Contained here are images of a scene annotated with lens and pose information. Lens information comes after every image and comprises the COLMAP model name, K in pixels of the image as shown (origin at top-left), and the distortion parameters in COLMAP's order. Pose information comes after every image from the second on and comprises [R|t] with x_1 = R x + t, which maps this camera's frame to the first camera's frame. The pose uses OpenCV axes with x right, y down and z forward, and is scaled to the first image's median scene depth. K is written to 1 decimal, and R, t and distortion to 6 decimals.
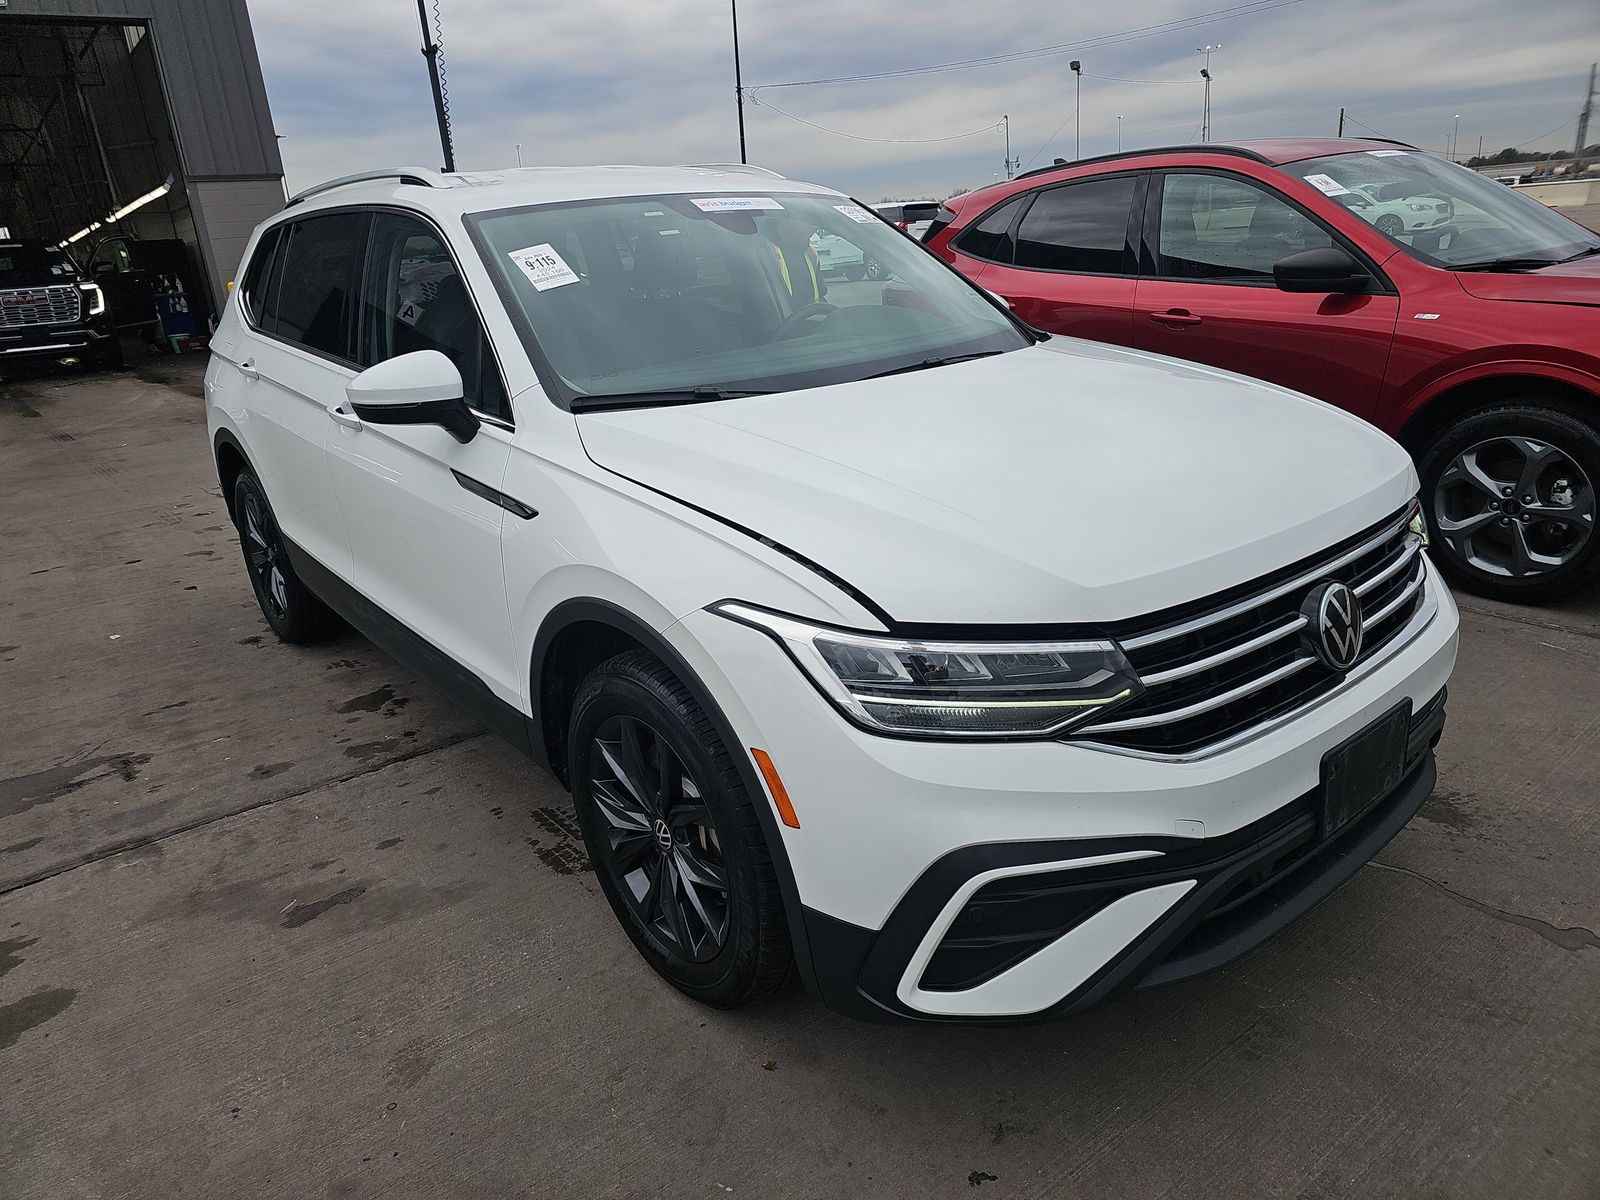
lens RADIAL K [[1064.0, 0, 805.0], [0, 1064.0, 606.7], [0, 0, 1]] dist [0.058187, -0.056791]
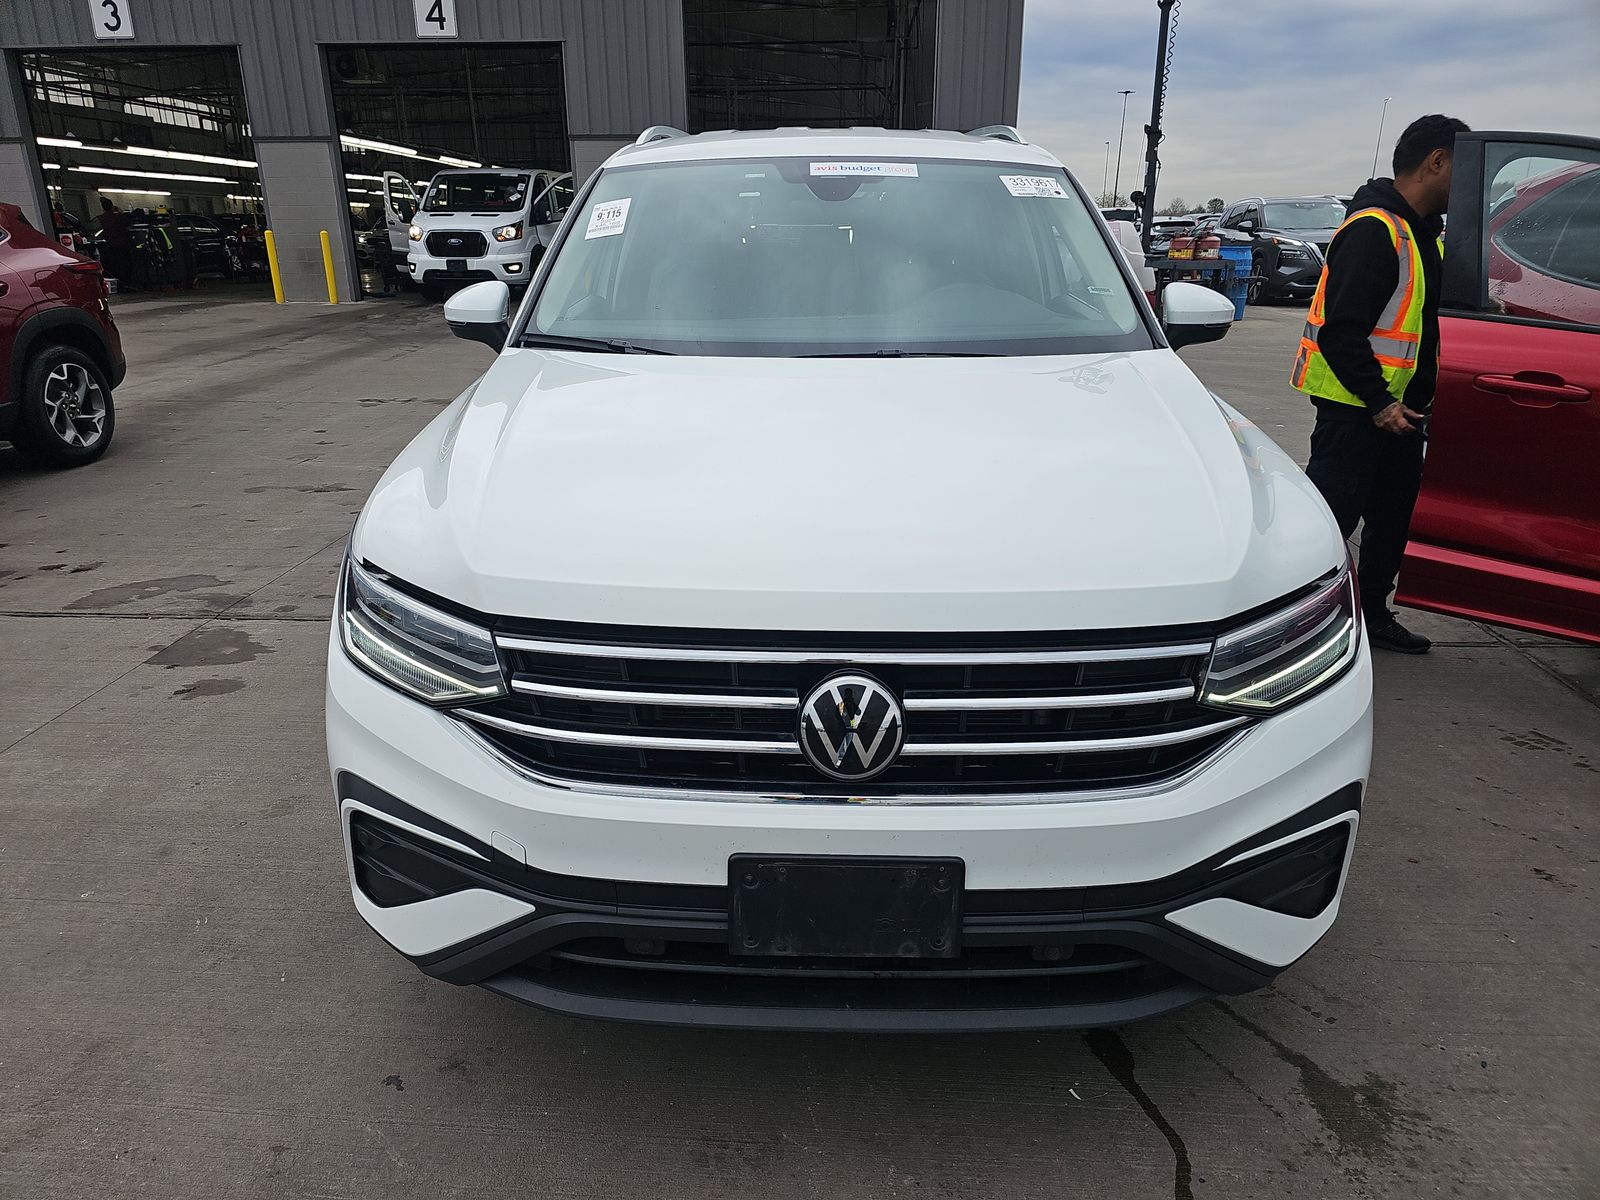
lens RADIAL K [[1066.6, 0, 760.5], [0, 1066.6, 601.5], [0, 0, 1]] dist [0.007229, 0.001896]
pose [[0.749846, 0.277552, -0.600580, 0.941420], [-0.256127, 0.958748, 0.123292, -0.160136], [0.610025, 0.061374, 0.790002, 0.339184]]
